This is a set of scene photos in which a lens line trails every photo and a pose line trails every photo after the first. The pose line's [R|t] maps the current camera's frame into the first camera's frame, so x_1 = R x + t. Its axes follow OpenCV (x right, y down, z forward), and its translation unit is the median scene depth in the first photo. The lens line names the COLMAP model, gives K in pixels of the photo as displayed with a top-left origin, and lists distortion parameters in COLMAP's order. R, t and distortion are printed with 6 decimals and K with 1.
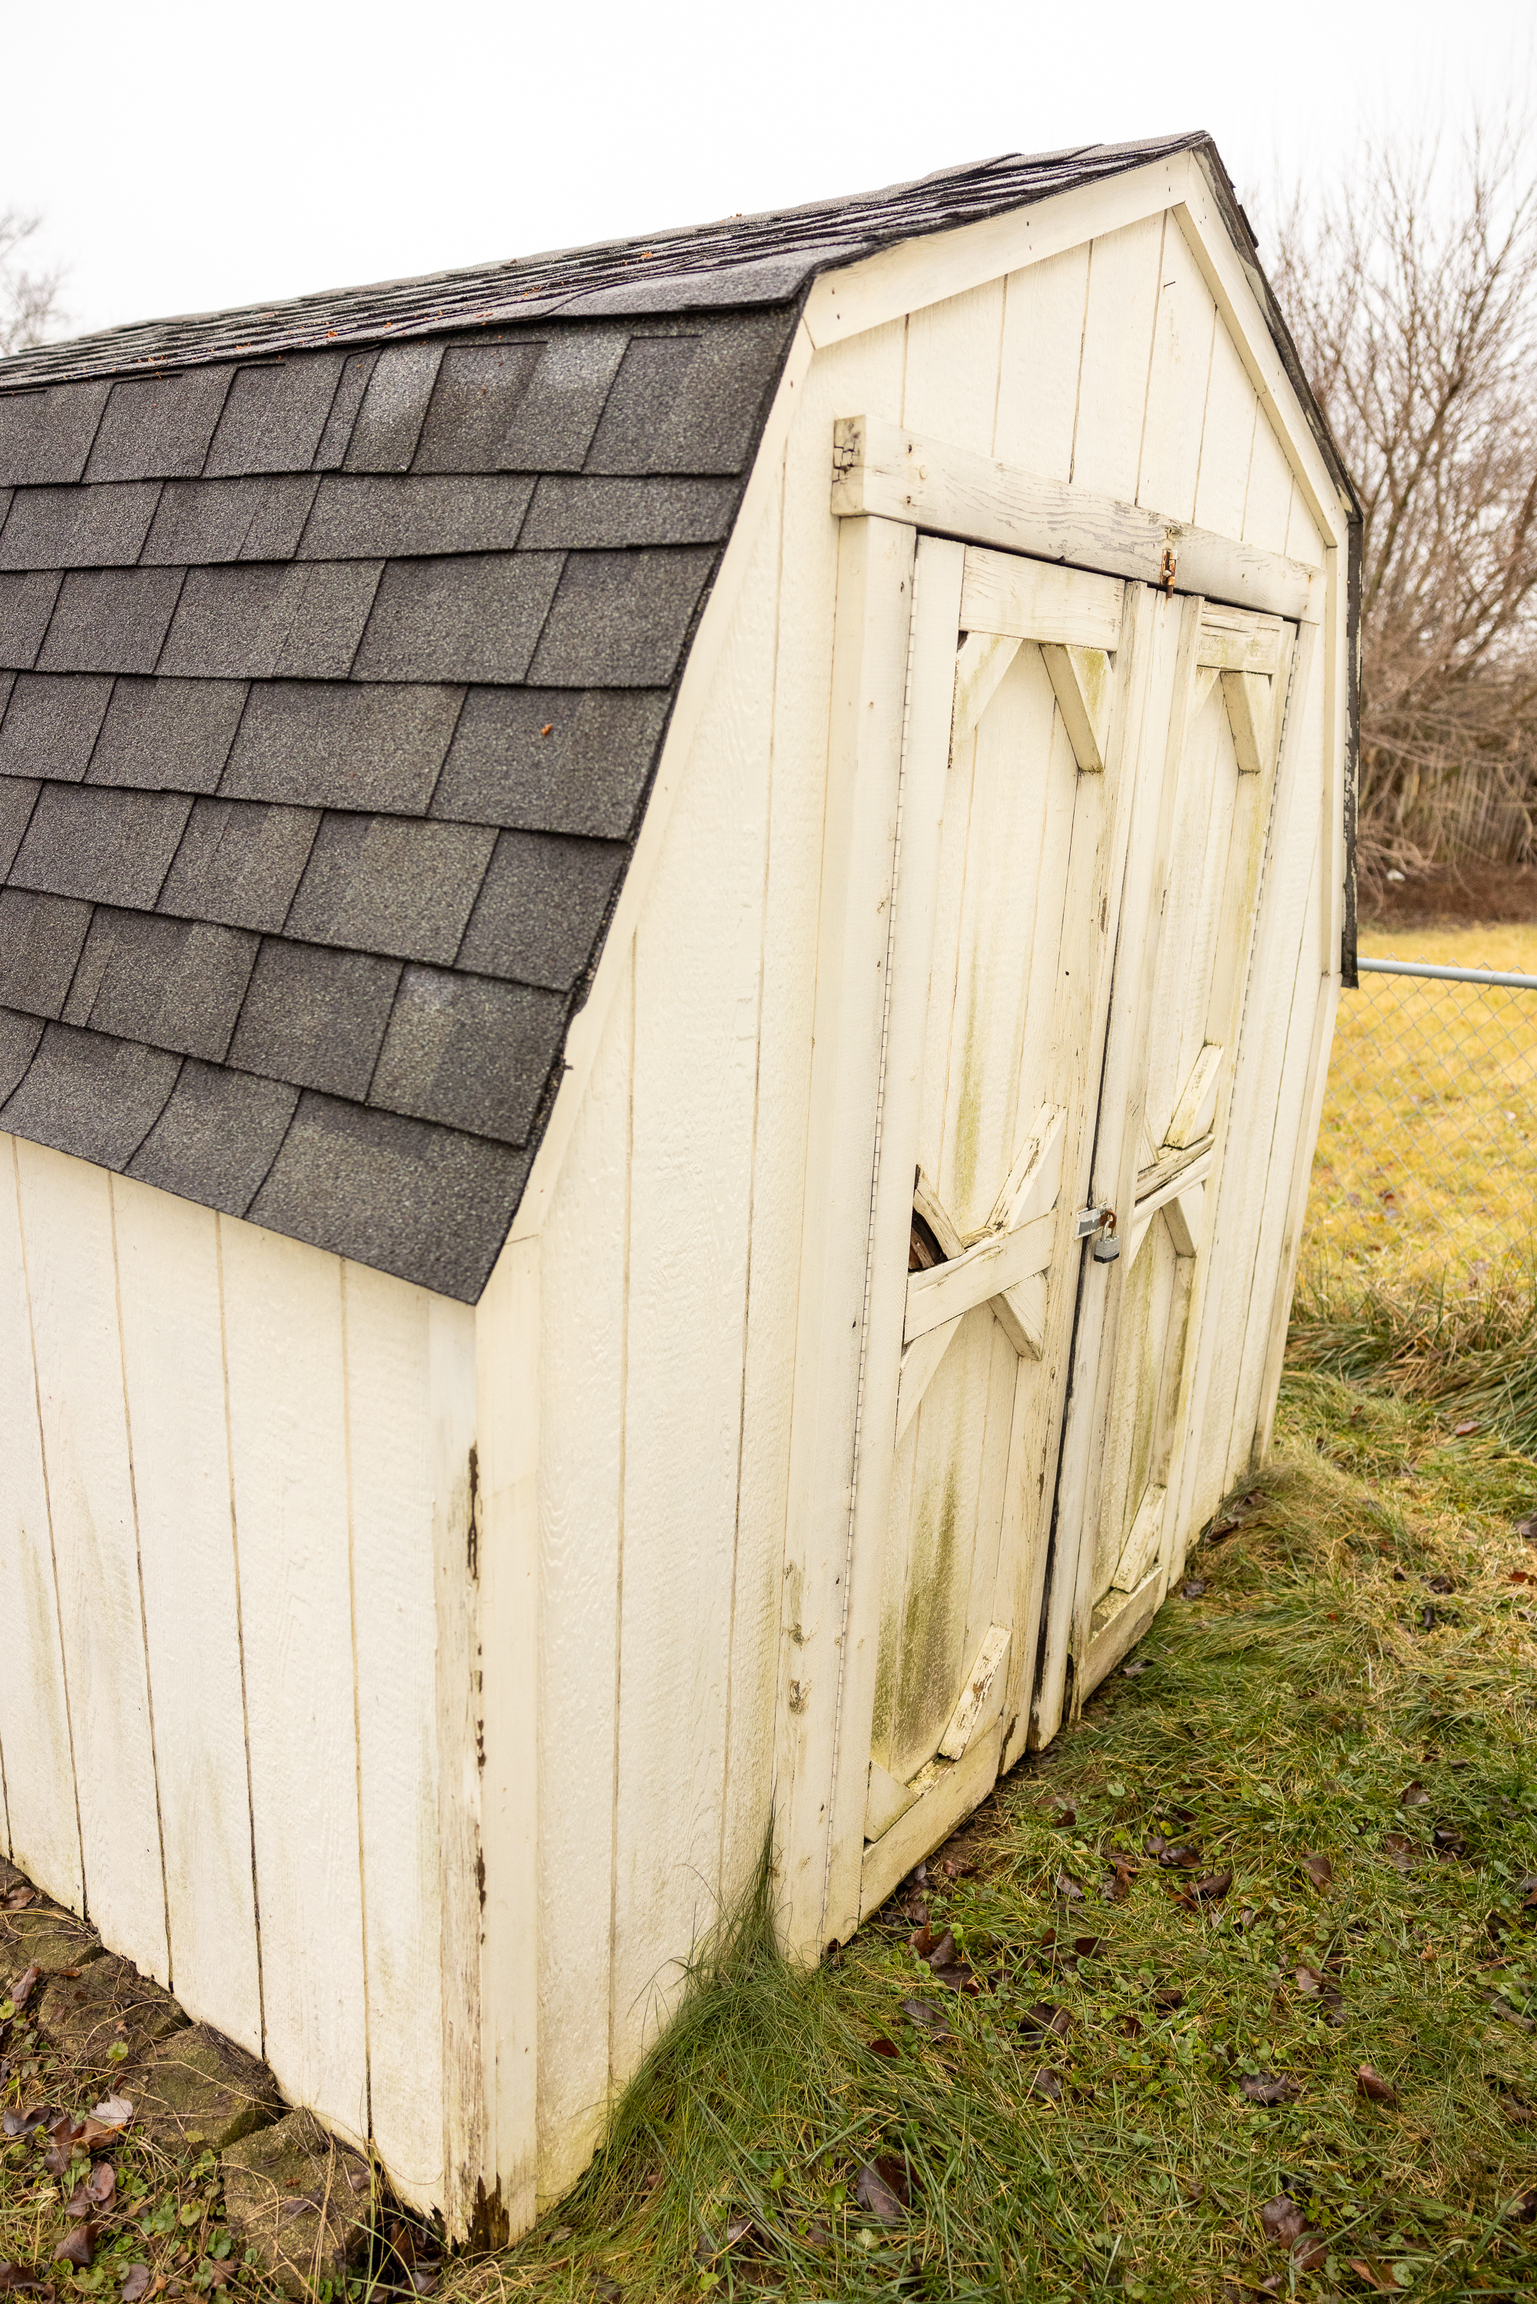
lens RADIAL K [[1531.2, 0, 773.9], [0, 1531.2, 1169.2], [0, 0, 1]] dist [-0.001902, 0.009873]
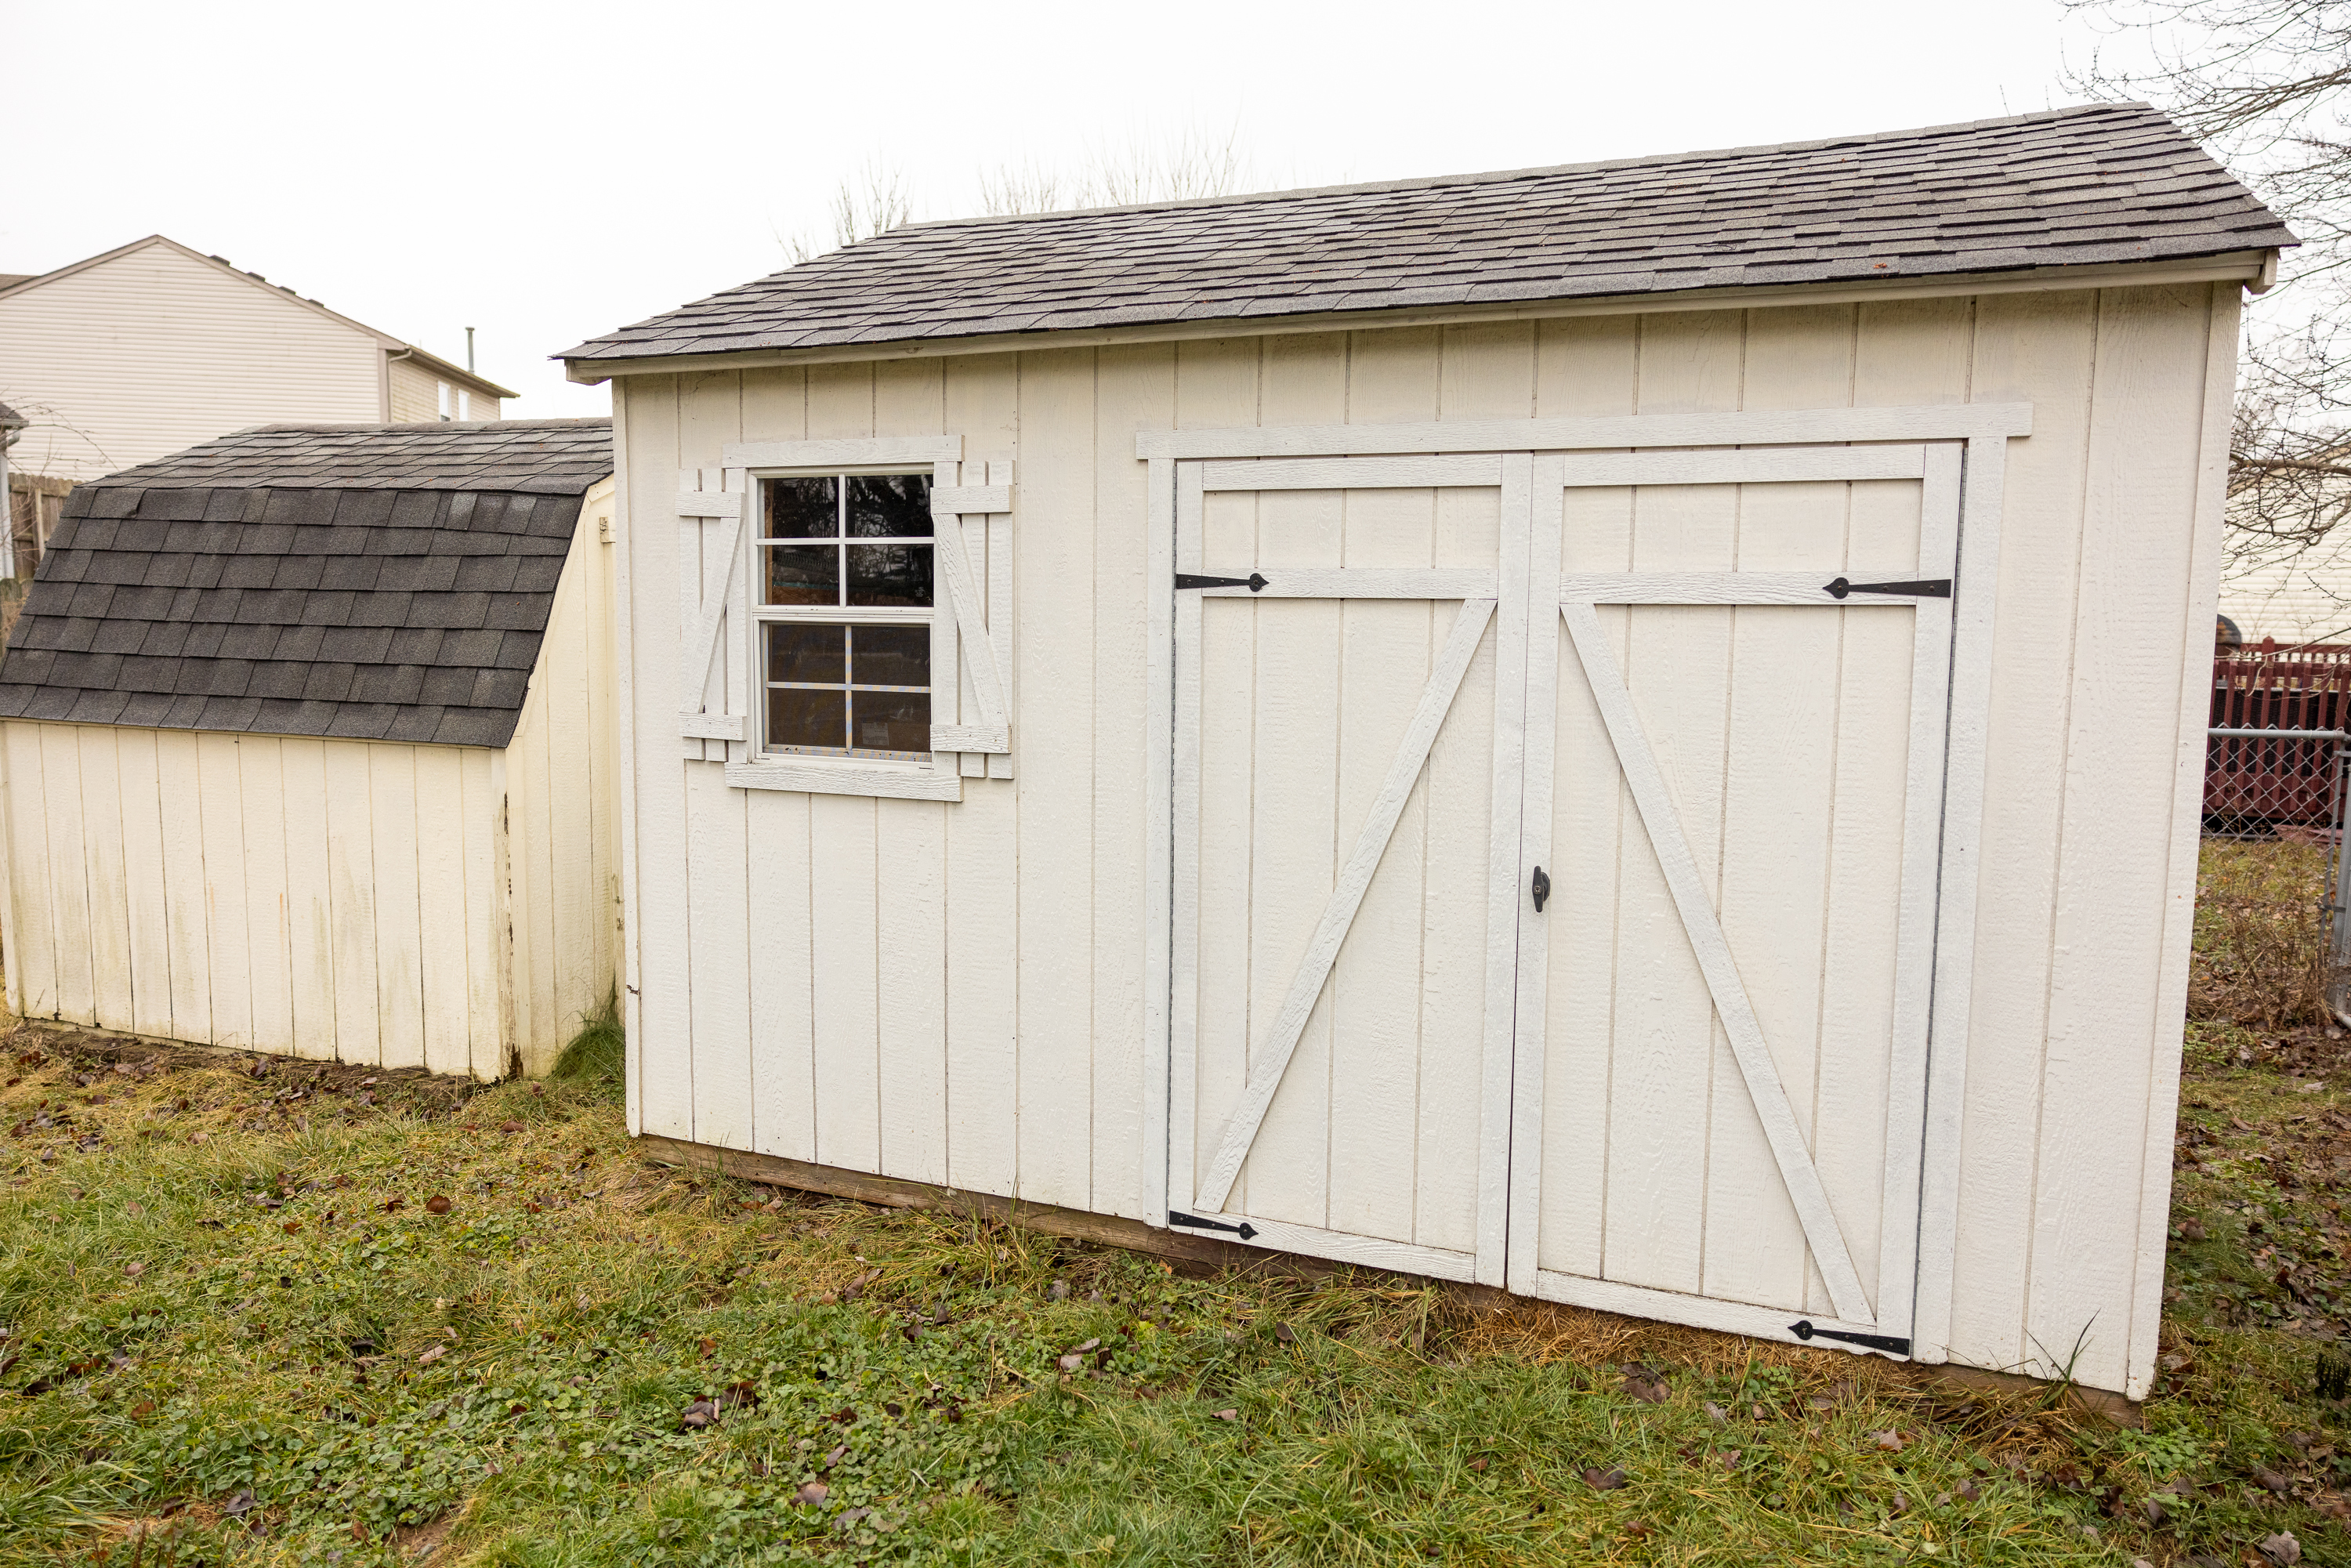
lens RADIAL K [[1562.4, 0, 1168.7], [0, 1562.4, 781.5], [0, 0, 1]] dist [-0.001902, 0.009873]
pose [[0.958502, -0.060992, 0.278484, 0.252713], [0.105058, 0.983667, -0.146161, 0.768097], [-0.265021, 0.169352, 0.949254, -2.637085]]
